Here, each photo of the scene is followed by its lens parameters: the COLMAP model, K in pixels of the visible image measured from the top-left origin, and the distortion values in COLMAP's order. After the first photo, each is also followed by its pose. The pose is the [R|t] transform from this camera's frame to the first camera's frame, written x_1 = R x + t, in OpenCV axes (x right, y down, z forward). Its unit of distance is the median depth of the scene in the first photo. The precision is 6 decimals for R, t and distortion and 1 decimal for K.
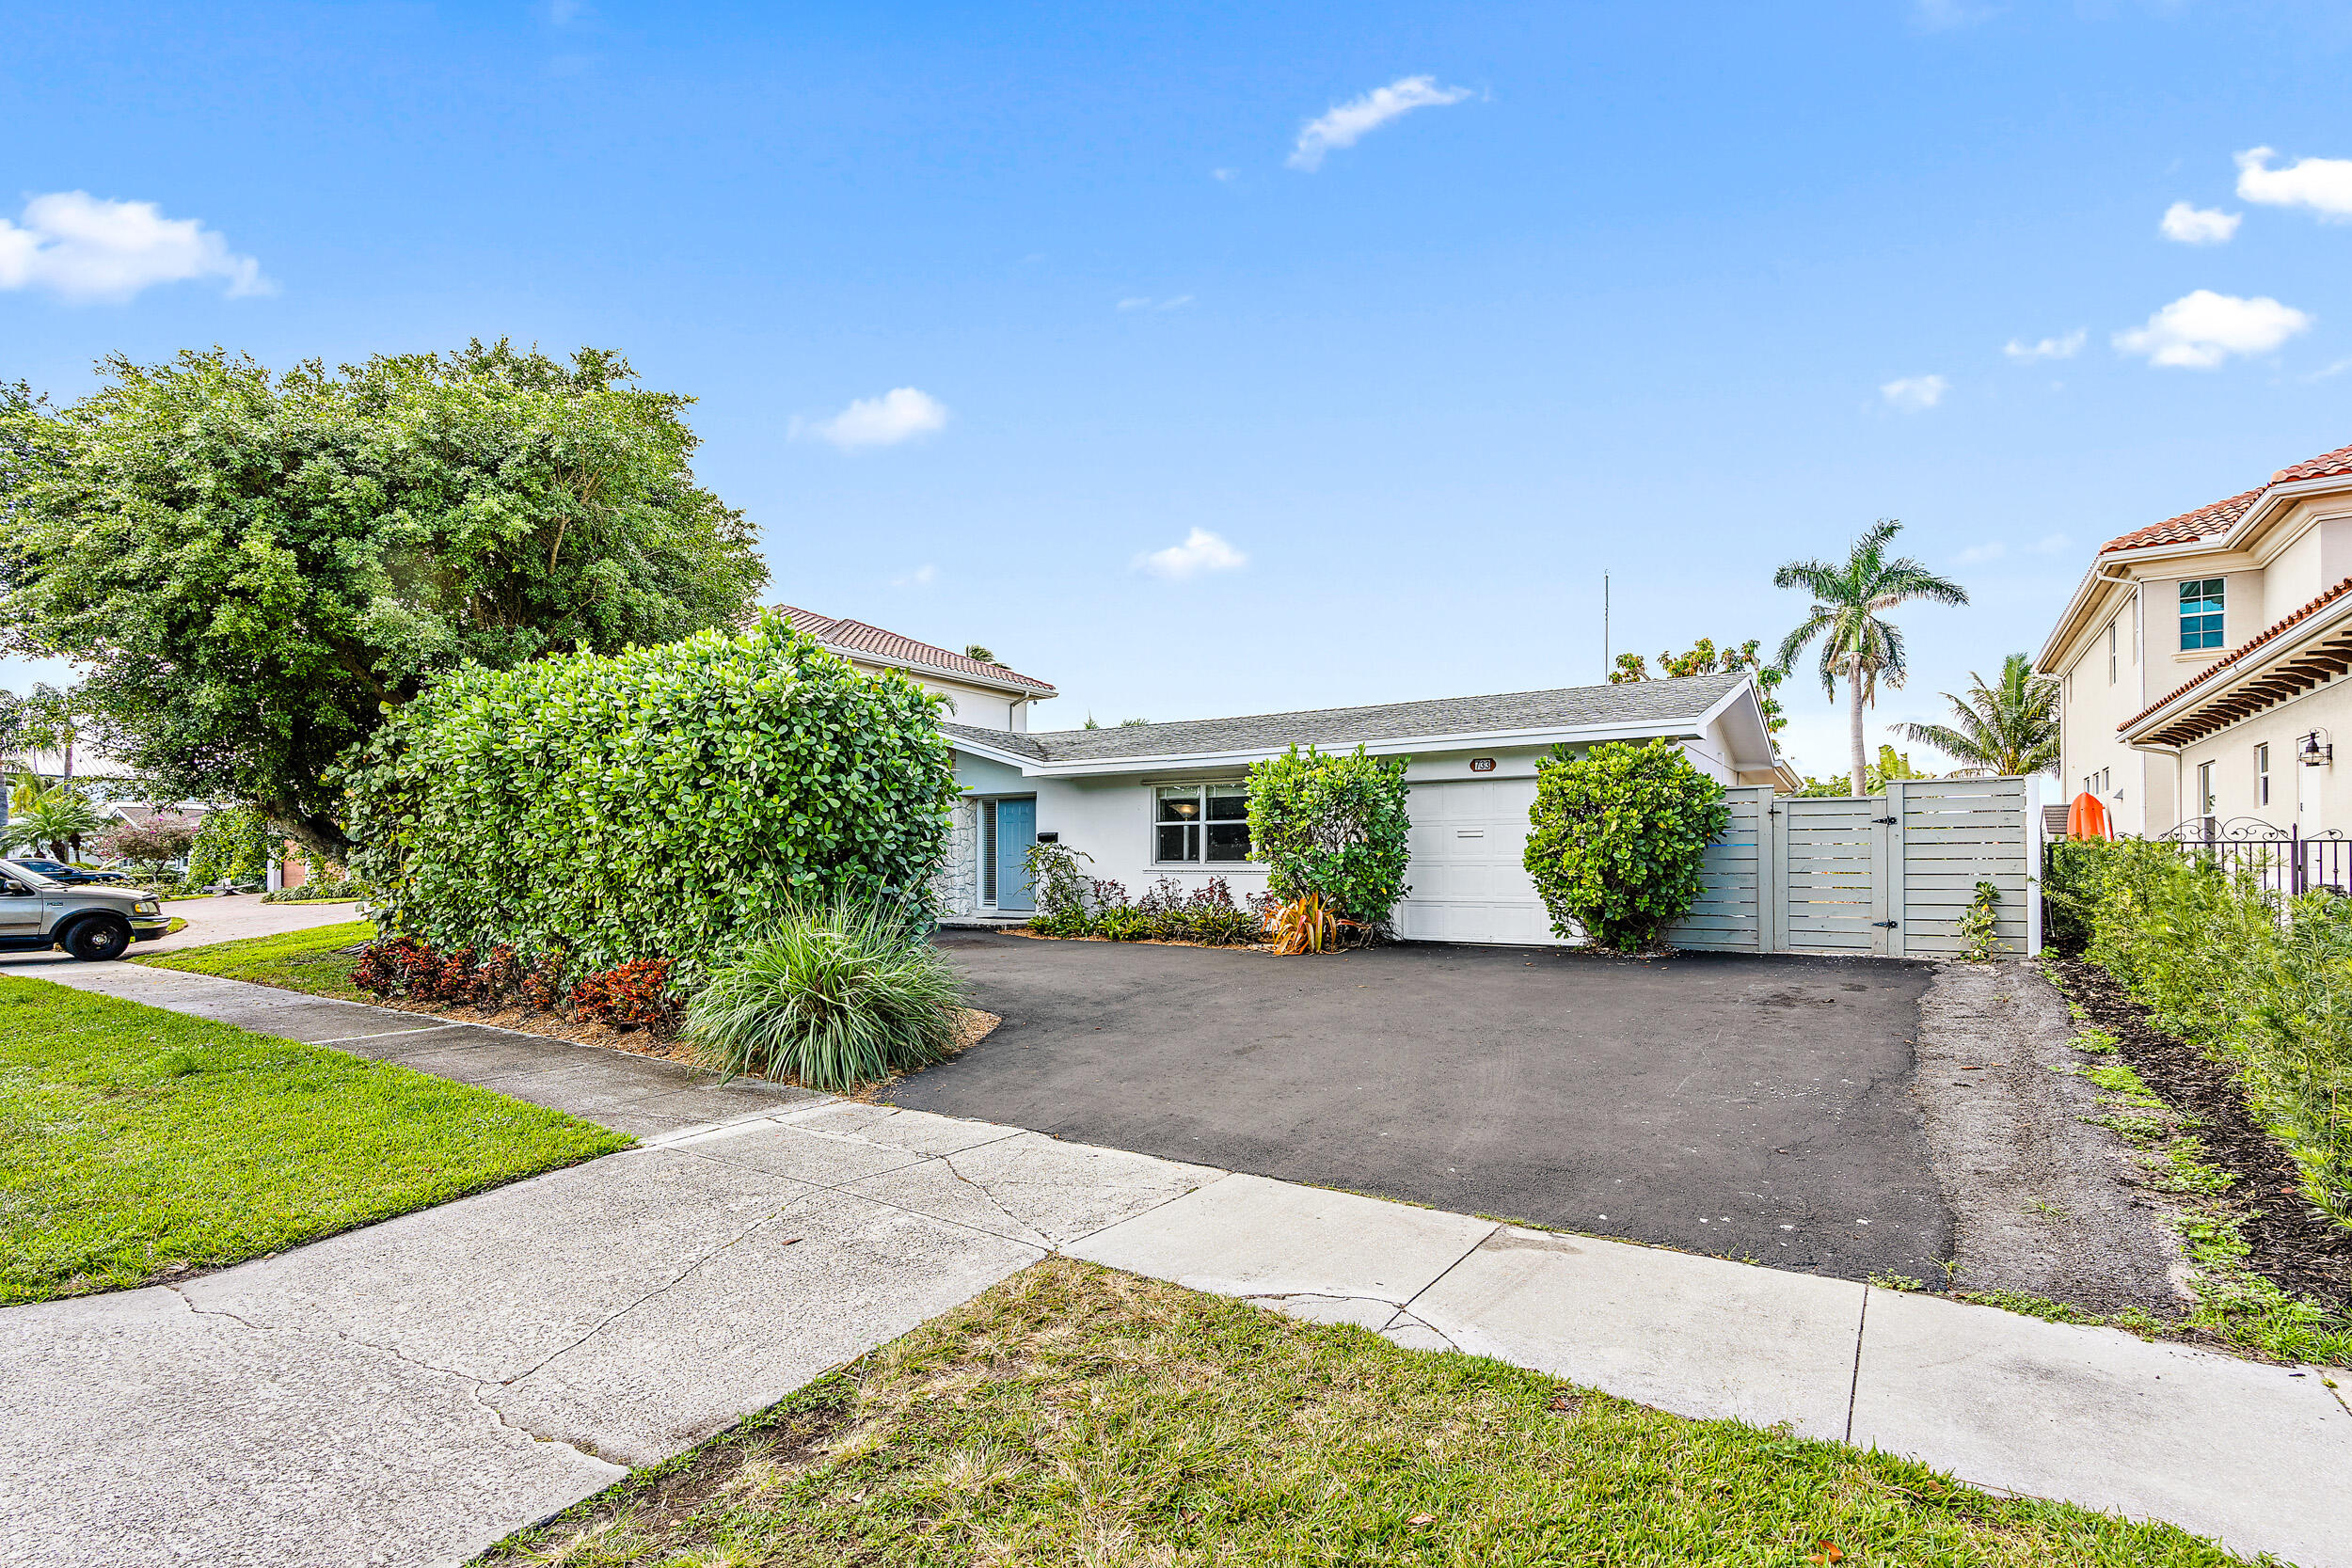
lens RADIAL K [[1087.8, 0, 1186.1], [0, 1087.8, 818.5], [0, 0, 1]] dist [-0.003309, -0.001287]
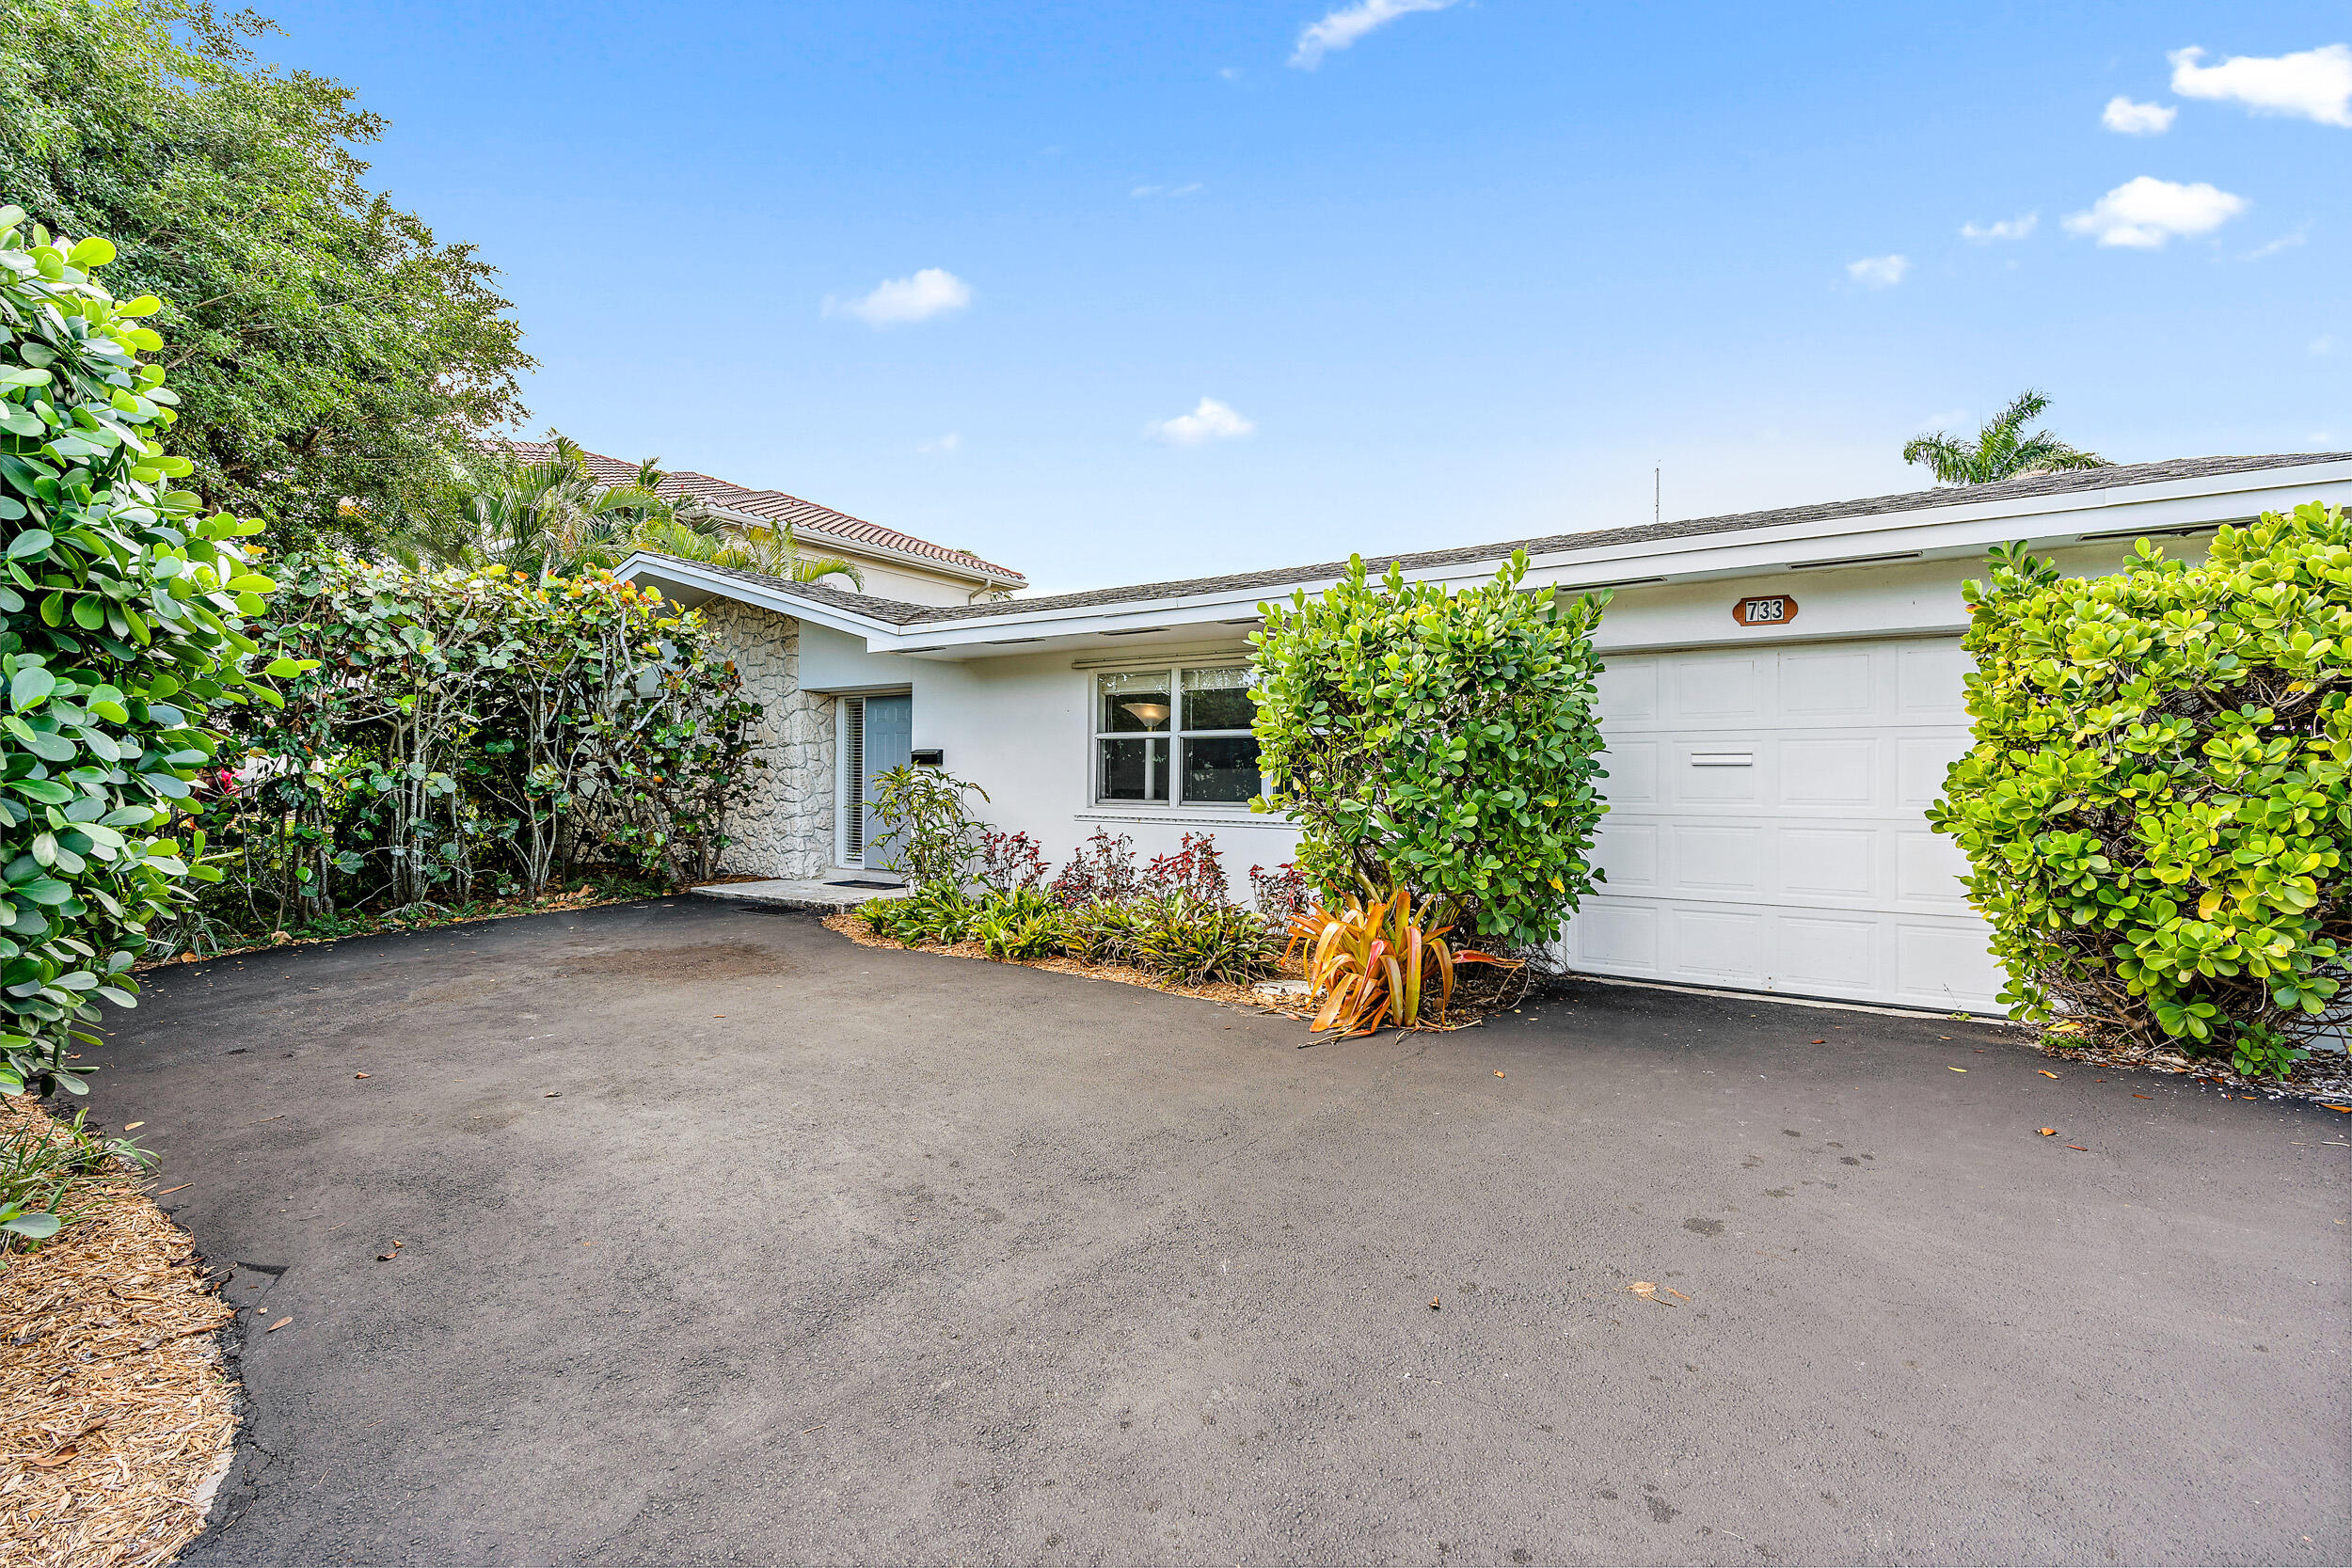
lens RADIAL K [[1061.6, 0, 1173.3], [0, 1061.6, 778.7], [0, 0, 1]] dist [-0.003518, 0.000869]
pose [[0.999802, 0.006685, -0.018738, 0.026104], [-0.005935, 0.999190, 0.039806, 0.005247], [0.018989, -0.039687, 0.999032, 0.465559]]
